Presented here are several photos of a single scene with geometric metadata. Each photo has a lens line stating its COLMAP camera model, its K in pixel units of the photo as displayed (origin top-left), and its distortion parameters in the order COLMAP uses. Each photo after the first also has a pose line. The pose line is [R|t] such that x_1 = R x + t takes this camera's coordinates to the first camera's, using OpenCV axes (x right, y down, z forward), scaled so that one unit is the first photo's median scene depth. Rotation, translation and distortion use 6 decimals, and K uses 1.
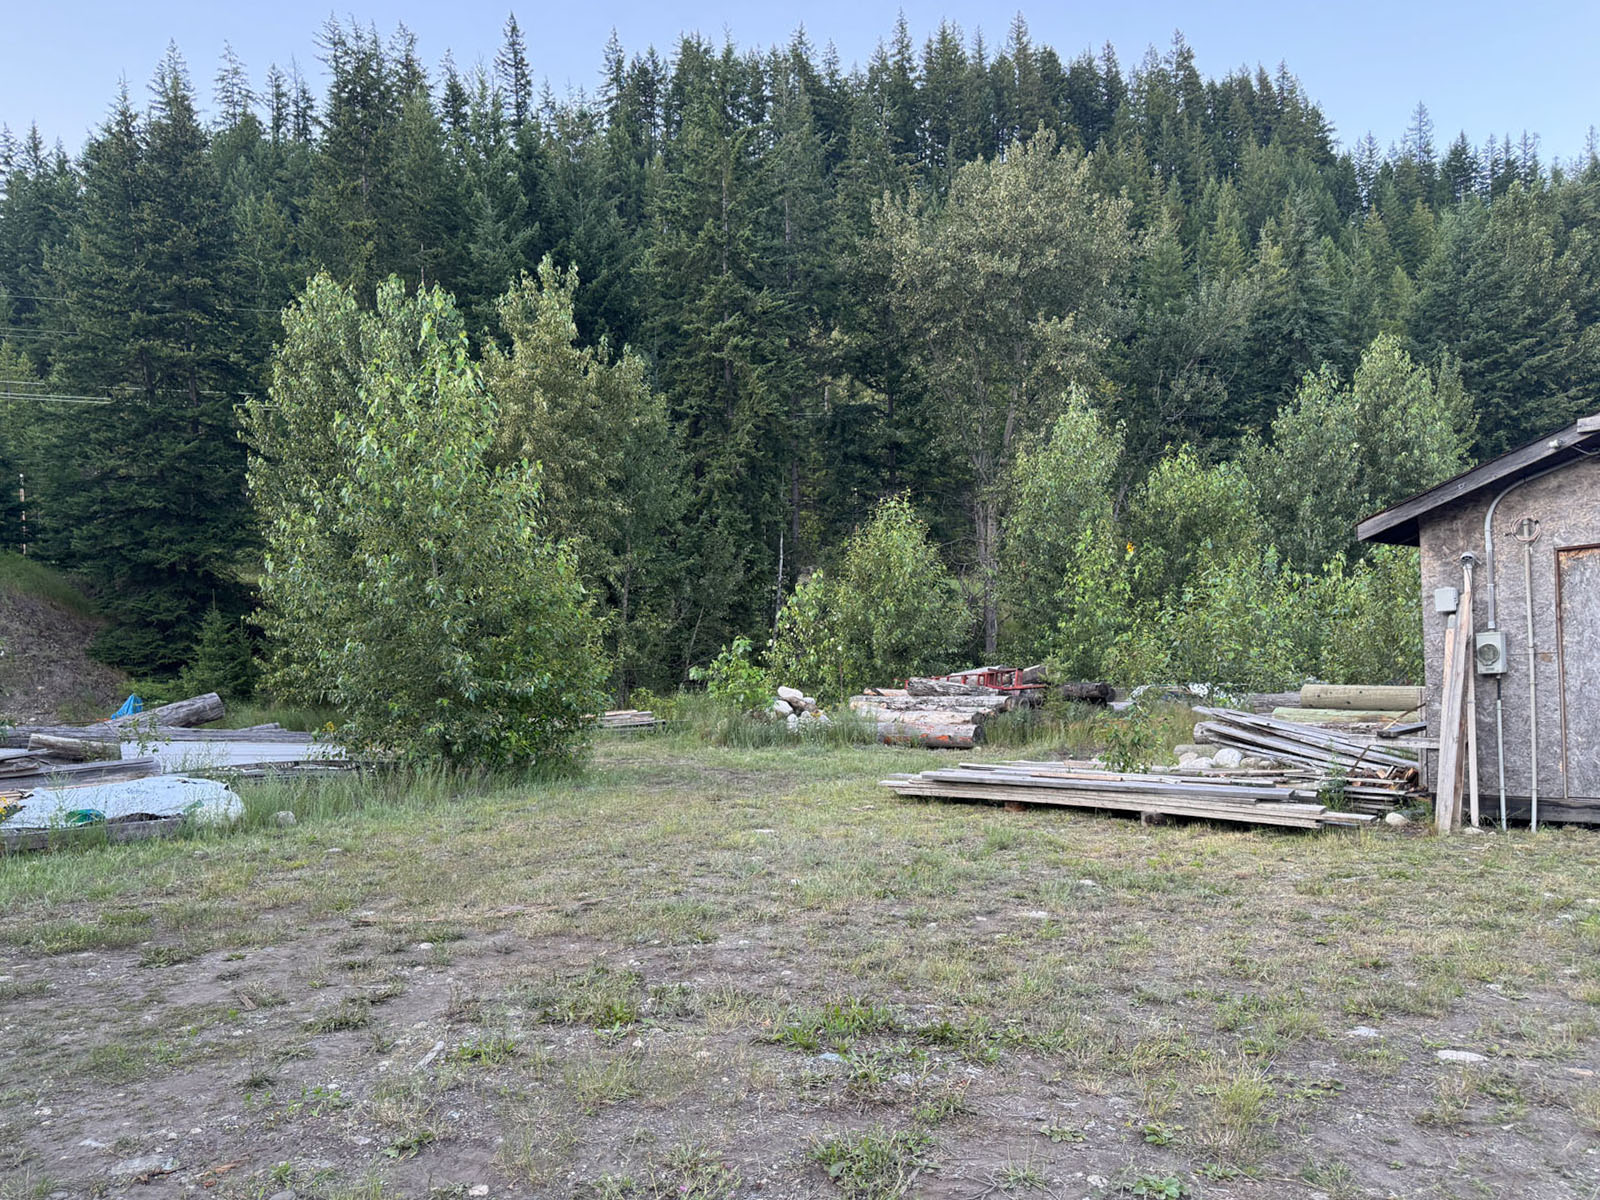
lens RADIAL K [[1229.9, 0, 760.4], [0, 1229.9, 672.5], [0, 0, 1]] dist [0.078069, -0.062948]
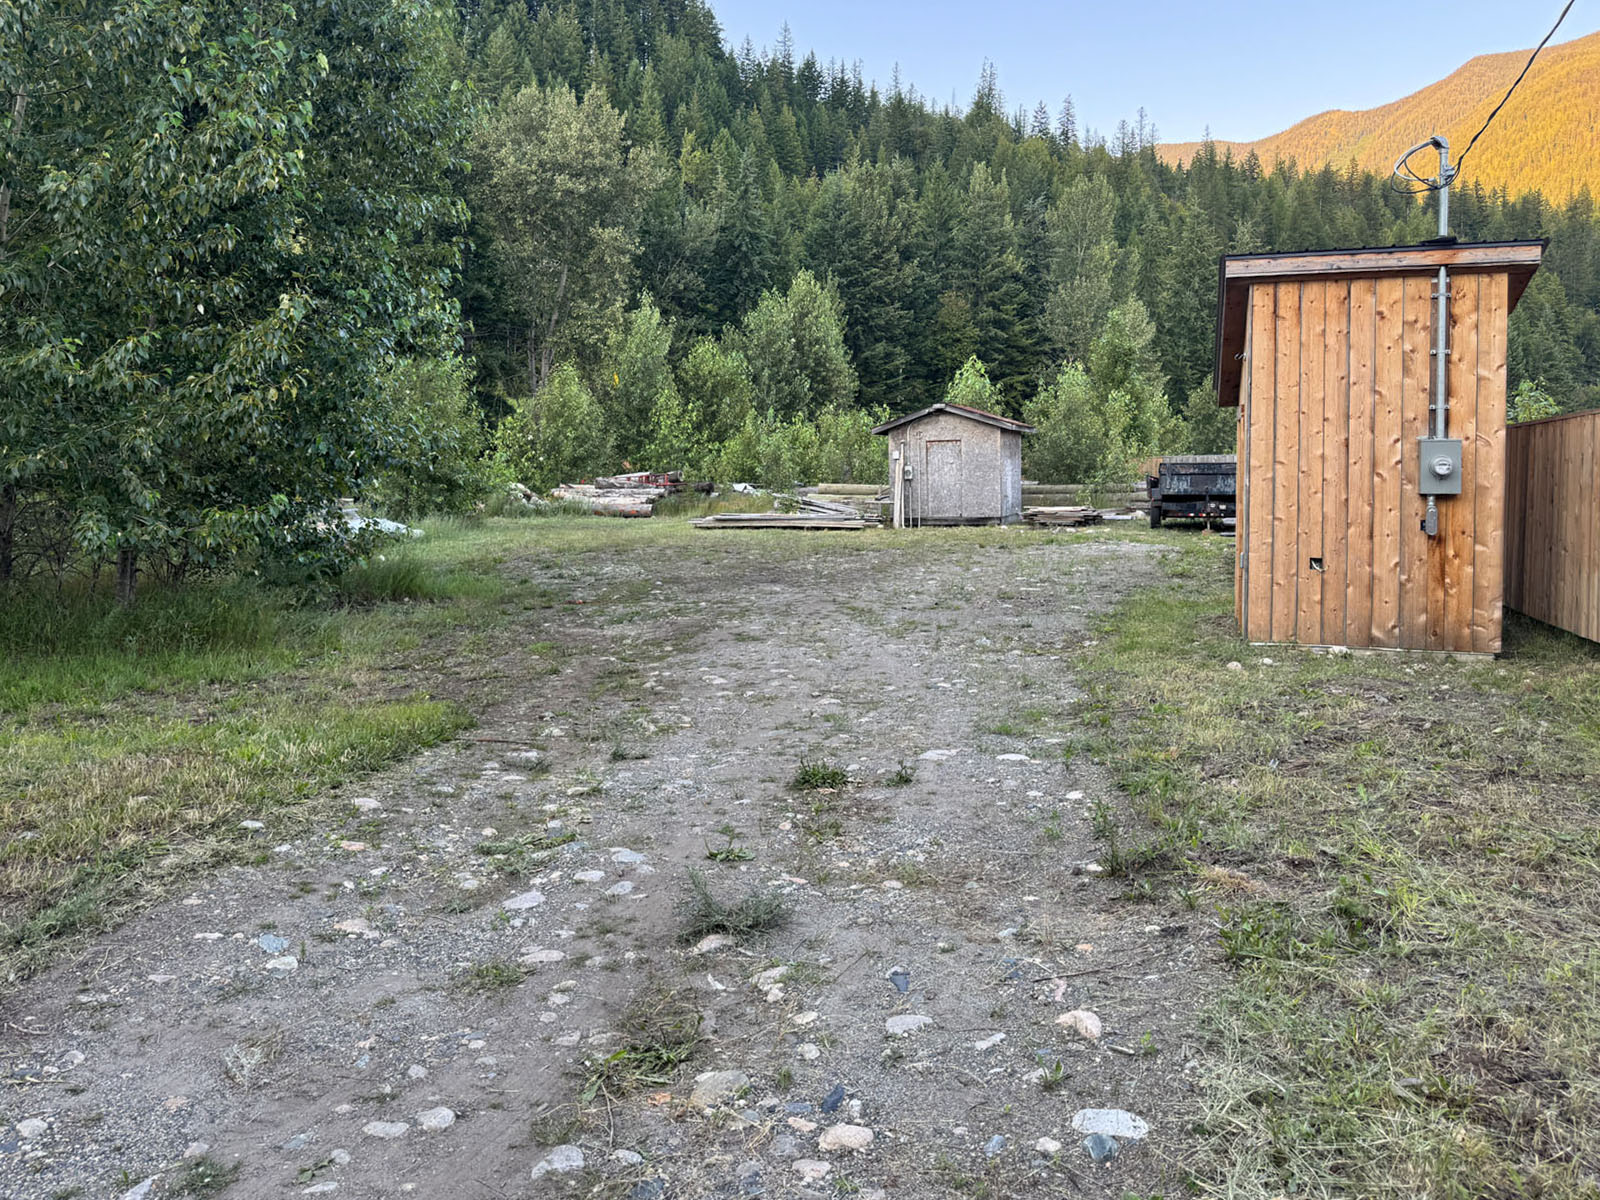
lens RADIAL K [[1229.9, 0, 815.8], [0, 1229.9, 508.3], [0, 0, 1]] dist [0.078069, -0.062948]
pose [[0.863524, 0.002610, 0.504302, -0.468990], [-0.015843, 0.999633, 0.021956, 0.004039], [-0.504059, -0.026949, 0.863248, -0.619696]]
